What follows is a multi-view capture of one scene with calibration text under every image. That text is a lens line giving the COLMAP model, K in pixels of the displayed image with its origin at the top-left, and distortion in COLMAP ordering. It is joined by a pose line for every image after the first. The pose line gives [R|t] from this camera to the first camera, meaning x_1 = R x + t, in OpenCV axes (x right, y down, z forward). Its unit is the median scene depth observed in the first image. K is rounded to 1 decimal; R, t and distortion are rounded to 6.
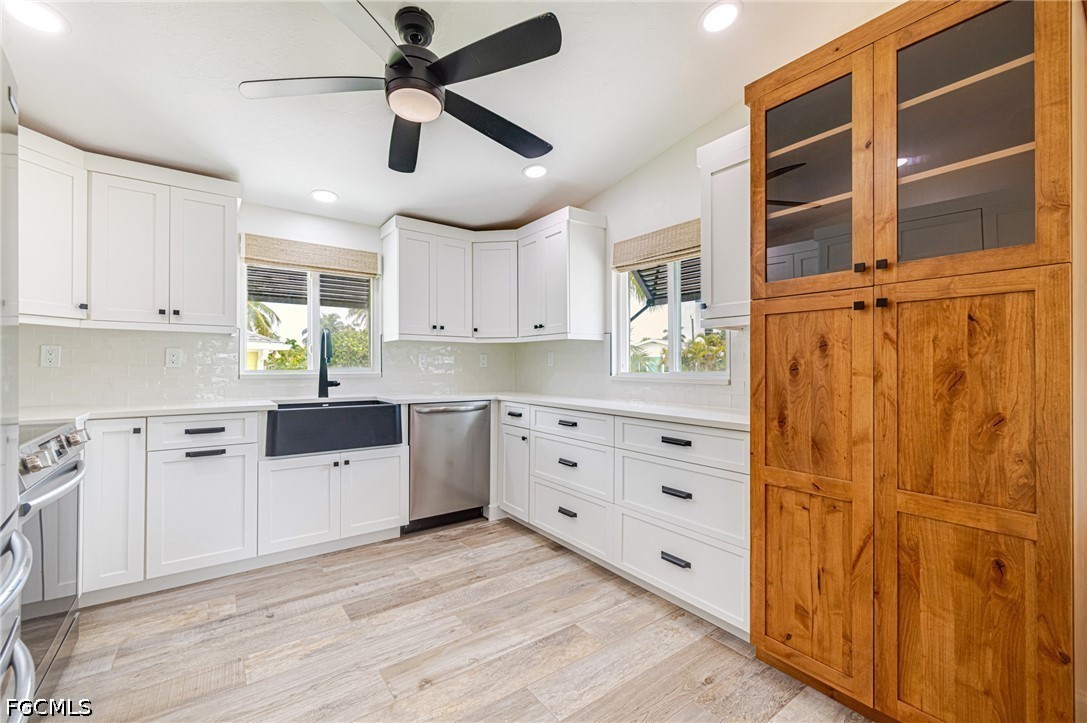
lens RADIAL K [[459.1, 0, 543.5], [0, 459.1, 361.5], [0, 0, 1]] dist [-0.001061, -0.000071]
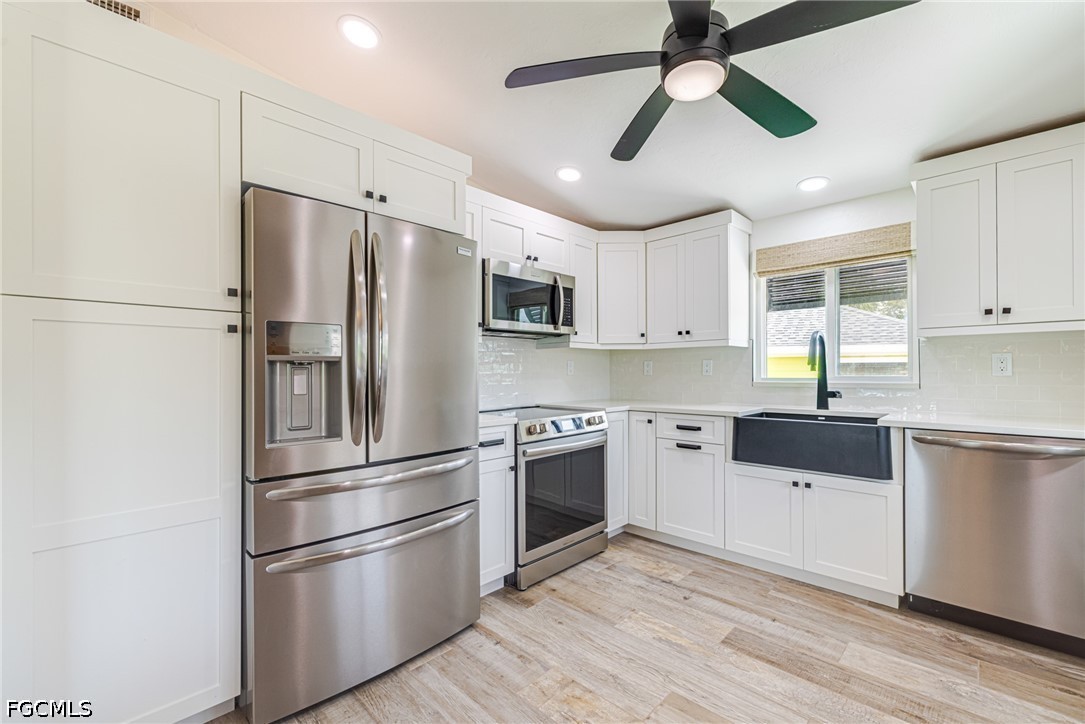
lens RADIAL K [[453.2, 0, 540.5], [0, 453.2, 373.1], [0, 0, 1]] dist [-0.000176, -0.000031]
pose [[0.159713, -0.001851, -0.987162, 0.372305], [0.016907, 0.999857, 0.000861, -0.002773], [0.987019, -0.016827, 0.159721, 0.400940]]
